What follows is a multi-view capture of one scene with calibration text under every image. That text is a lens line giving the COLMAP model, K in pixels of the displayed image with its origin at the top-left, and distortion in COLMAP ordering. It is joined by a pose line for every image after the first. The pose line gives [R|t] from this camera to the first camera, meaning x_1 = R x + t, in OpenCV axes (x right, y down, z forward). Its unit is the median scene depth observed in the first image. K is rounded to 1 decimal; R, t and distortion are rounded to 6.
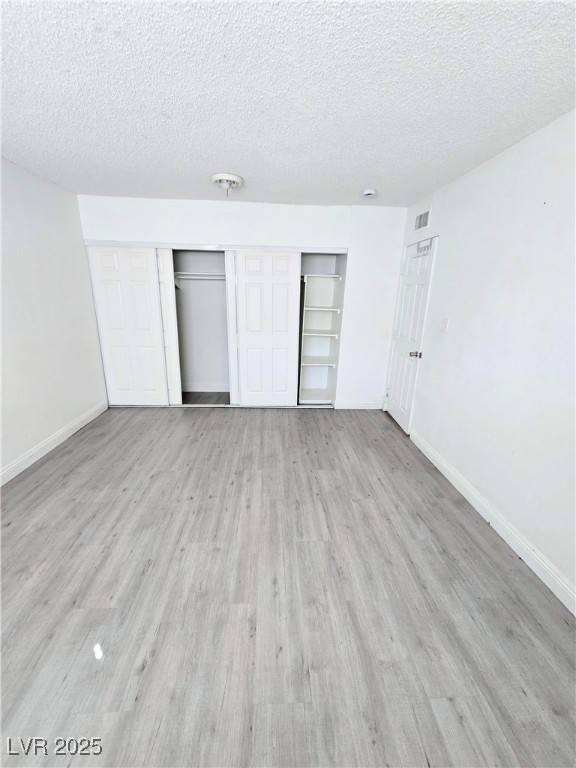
lens RADIAL K [[313.5, 0, 282.1], [0, 313.5, 379.7], [0, 0, 1]] dist [0.001167, -0.001149]
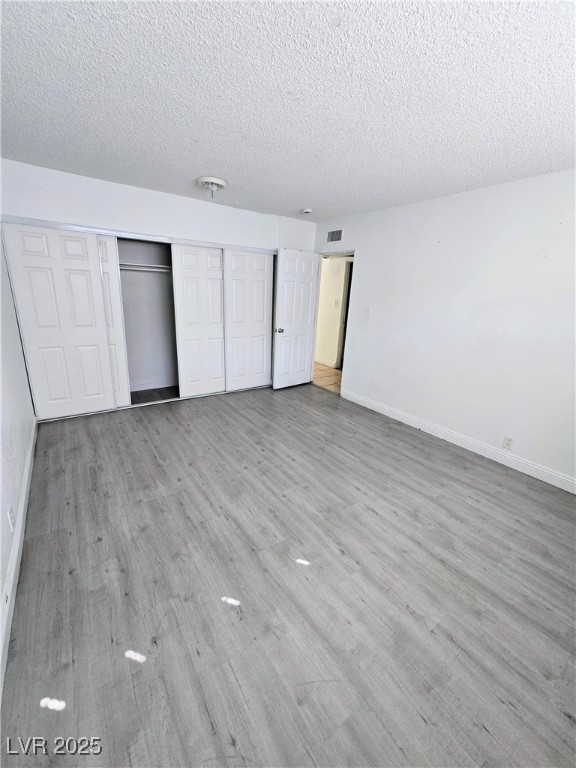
lens RADIAL K [[313.5, 0, 282.1], [0, 313.5, 379.7], [0, 0, 1]] dist [0.001167, -0.001149]
pose [[0.849439, -0.133134, 0.510616, -0.656720], [0.121383, 0.990999, 0.056459, 0.009338], [-0.513537, 0.014022, 0.857953, -0.052882]]
